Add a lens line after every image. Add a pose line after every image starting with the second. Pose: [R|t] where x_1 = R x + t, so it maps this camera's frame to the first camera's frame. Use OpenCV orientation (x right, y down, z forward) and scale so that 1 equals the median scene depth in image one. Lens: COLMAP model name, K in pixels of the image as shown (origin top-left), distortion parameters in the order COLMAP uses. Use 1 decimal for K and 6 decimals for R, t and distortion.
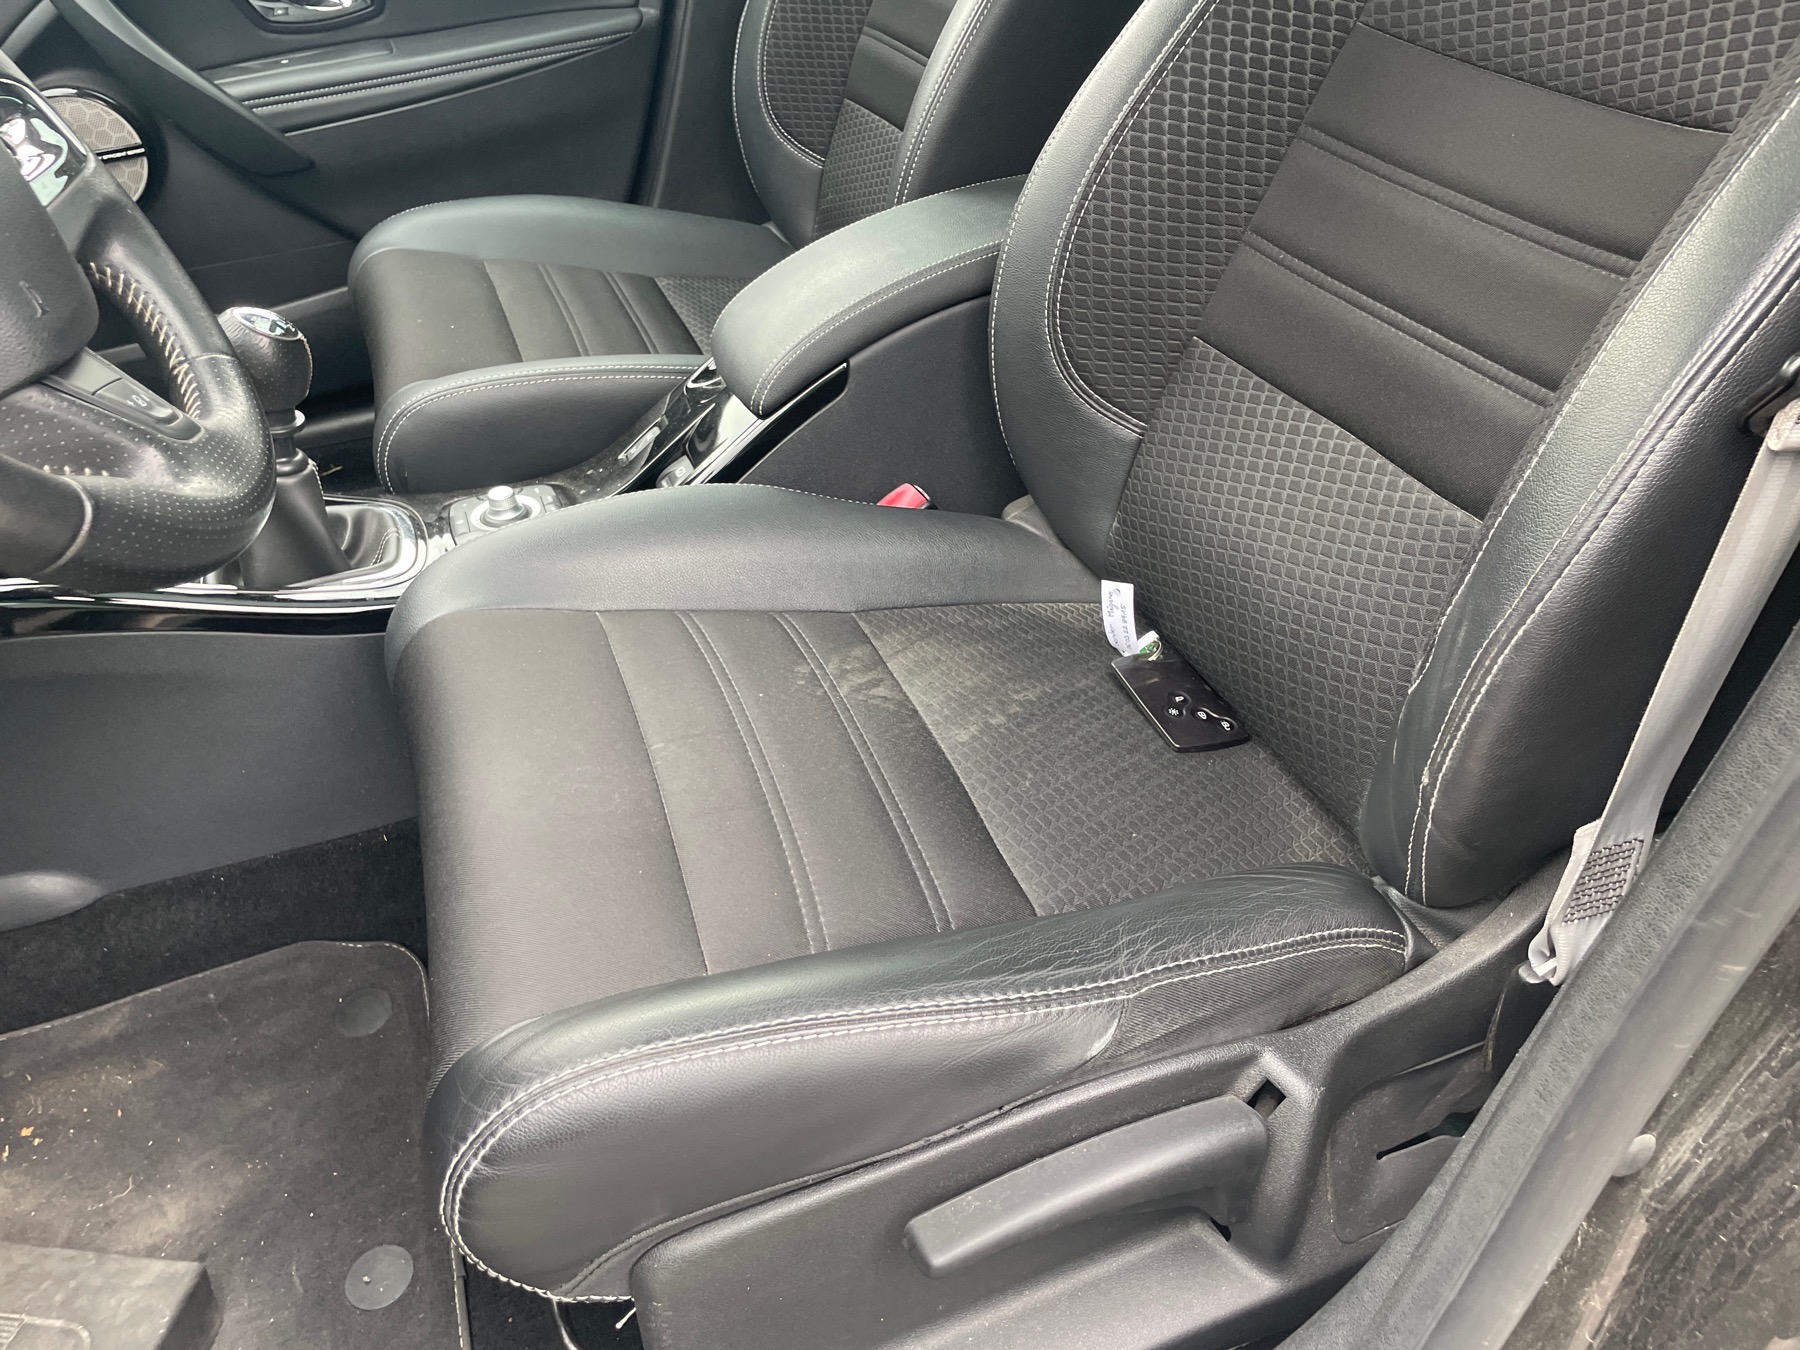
lens RADIAL K [[1375.9, 0, 889.7], [0, 1375.9, 659.0], [0, 0, 1]] dist [0.070548, -0.092951]
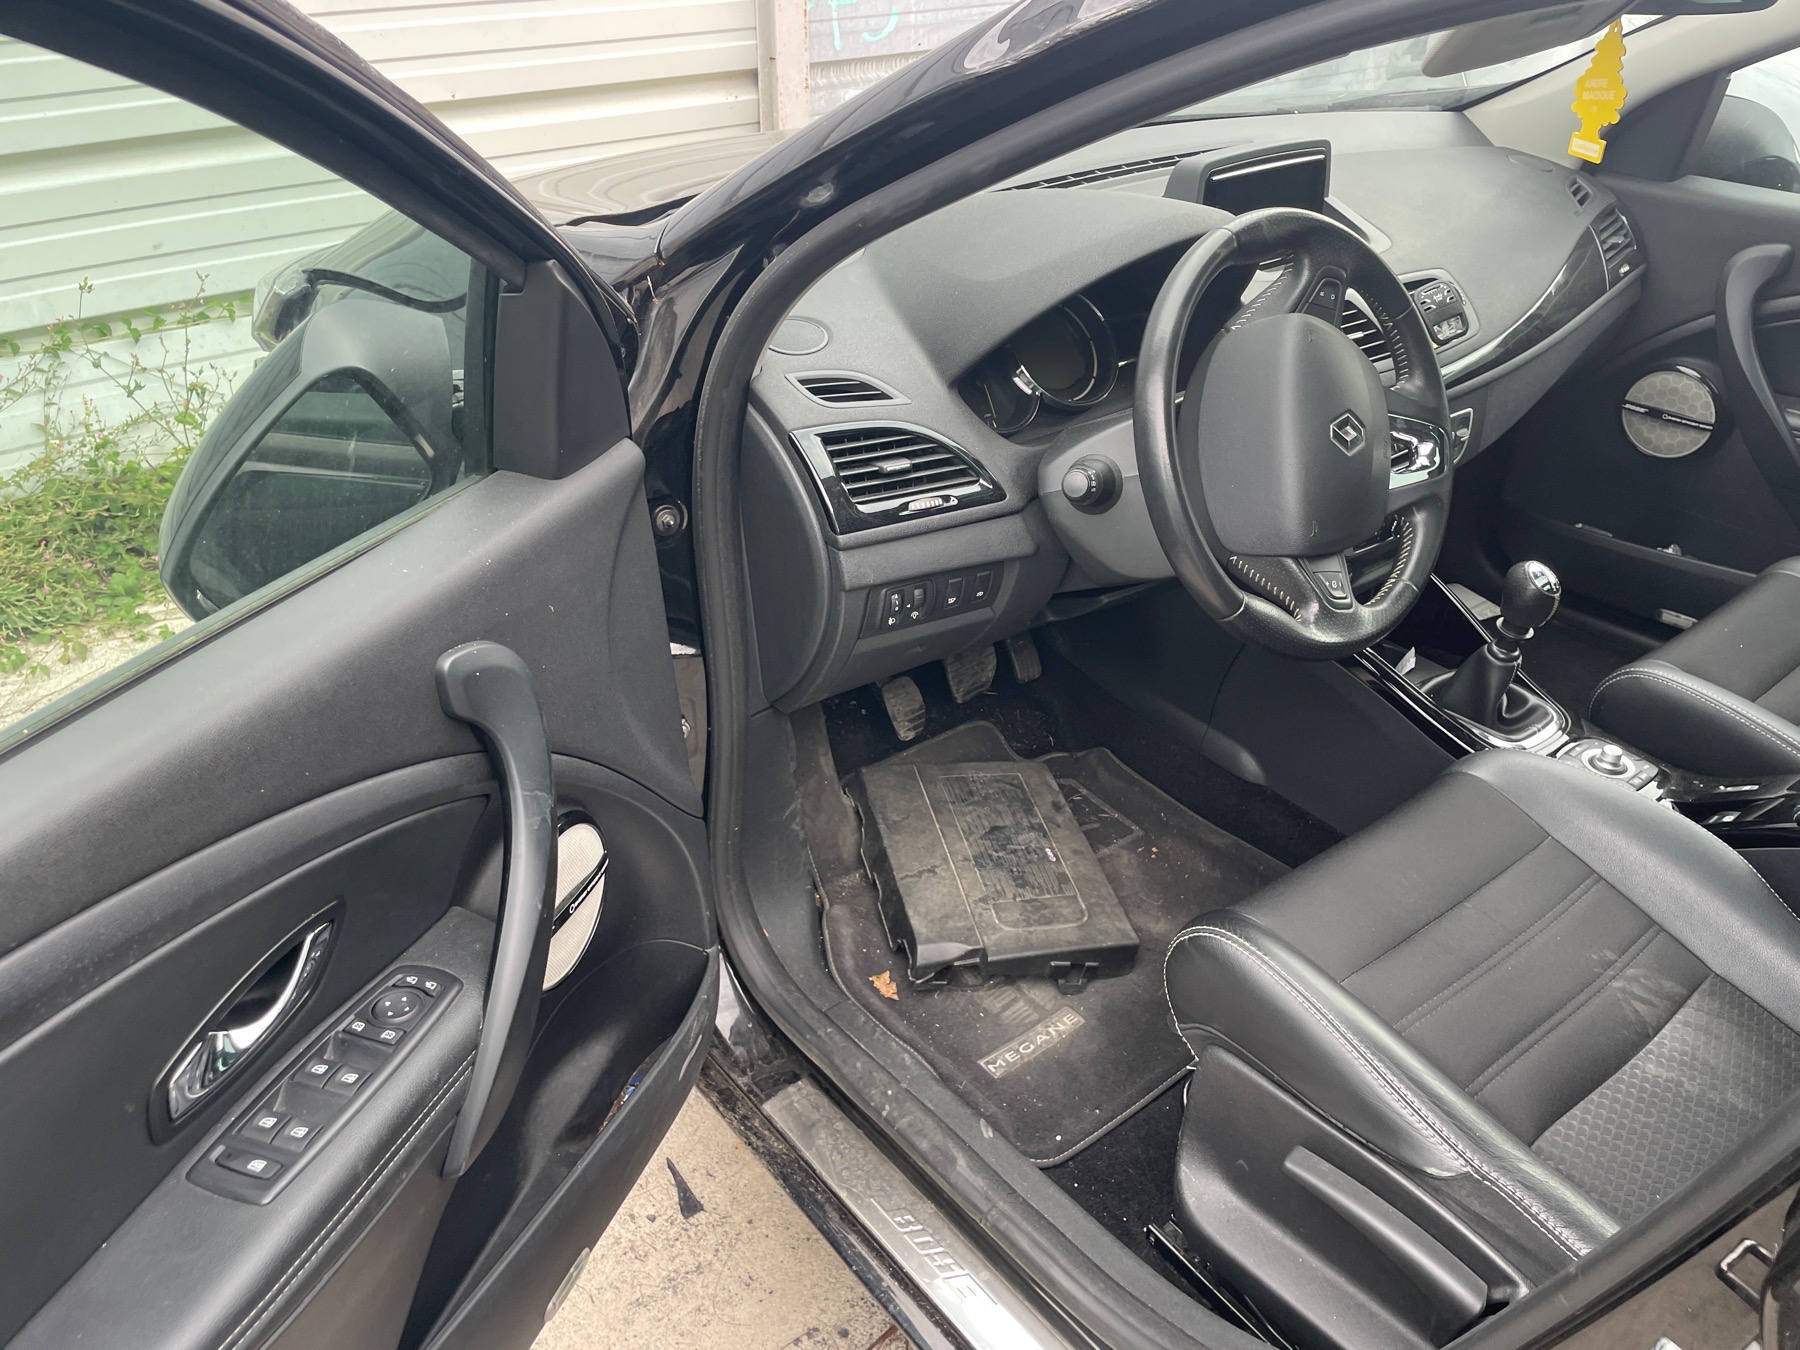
lens RADIAL K [[1375.9, 0, 902.2], [0, 1375.9, 681.7], [0, 0, 1]] dist [0.070548, -0.092951]
pose [[0.328301, 0.546820, -0.770199, 0.557110], [-0.581067, 0.759771, 0.291734, -0.172624], [0.744701, 0.351760, 0.567172, -0.382174]]
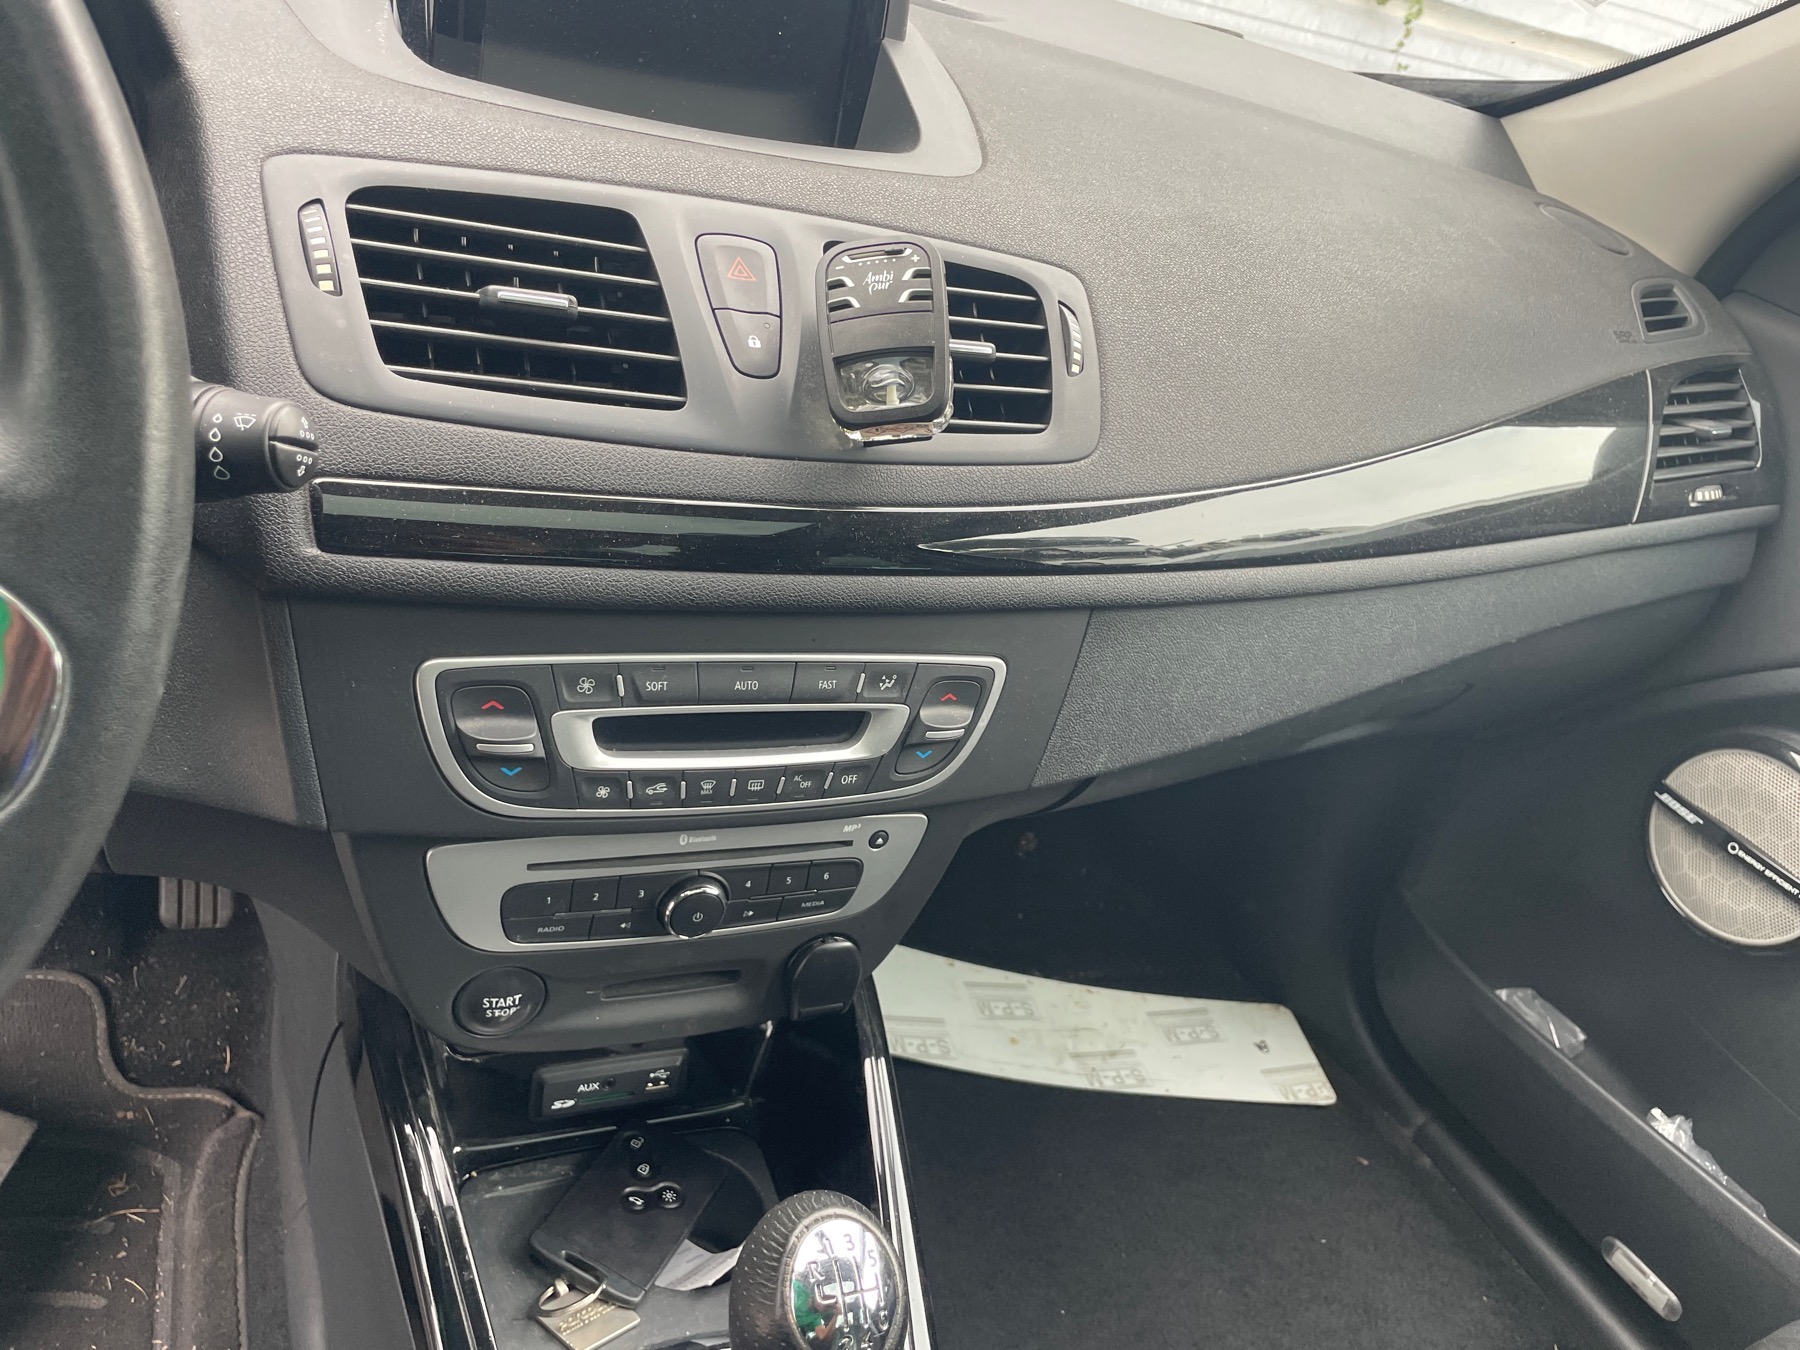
lens RADIAL K [[1375.9, 0, 898.4], [0, 1375.9, 680.9], [0, 0, 1]] dist [0.070548, -0.092951]
pose [[0.033931, 0.548013, -0.835781, -0.162289], [-0.758386, 0.558774, 0.335593, -0.470907], [0.650922, 0.622458, 0.434565, 0.631943]]
